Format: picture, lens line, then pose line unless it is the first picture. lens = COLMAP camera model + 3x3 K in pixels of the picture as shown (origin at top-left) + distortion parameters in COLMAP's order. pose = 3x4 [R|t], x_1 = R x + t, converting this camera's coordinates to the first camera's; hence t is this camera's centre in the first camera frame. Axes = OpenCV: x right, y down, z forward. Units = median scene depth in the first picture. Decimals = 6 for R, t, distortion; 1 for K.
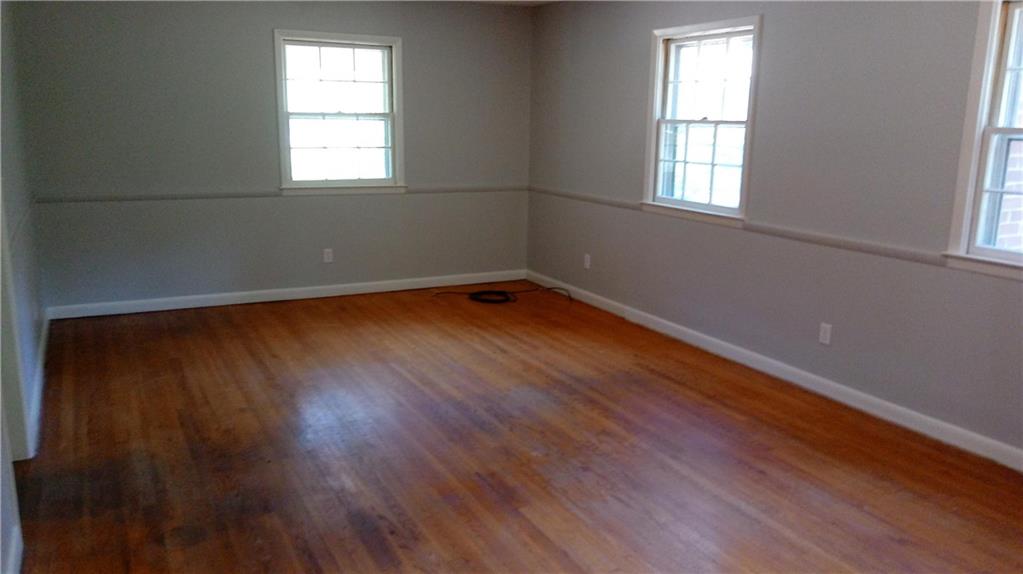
lens RADIAL K [[789.6, 0, 513.8], [0, 789.6, 288.8], [0, 0, 1]] dist [-0.000252, -0.008173]
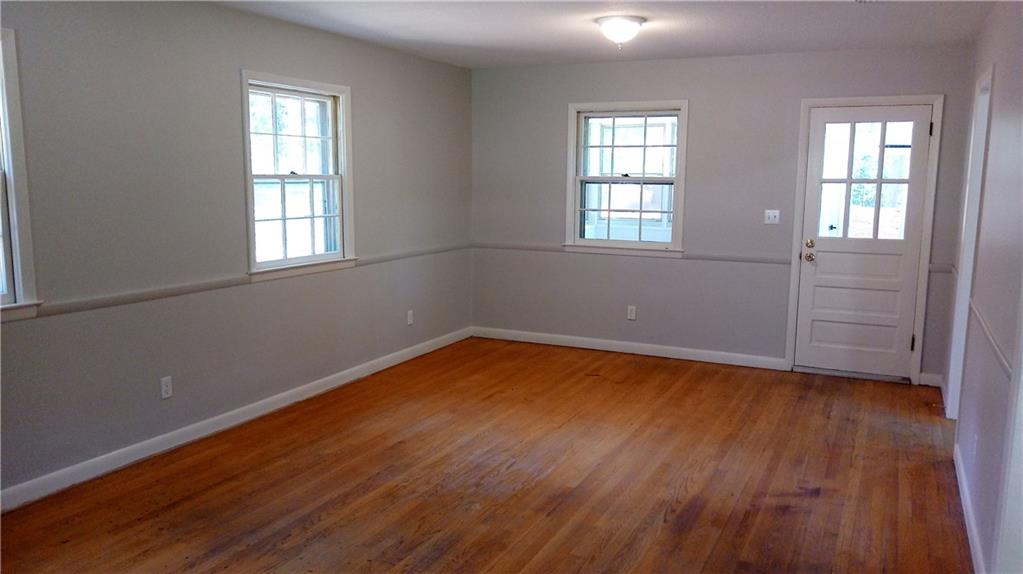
lens RADIAL K [[789.6, 0, 513.8], [0, 789.6, 288.8], [0, 0, 1]] dist [-0.000252, -0.008173]
pose [[-0.594715, -0.137741, 0.792049, -0.721447], [0.150304, 0.948791, 0.277856, -0.310644], [-0.789761, 0.284293, -0.543558, 1.361789]]
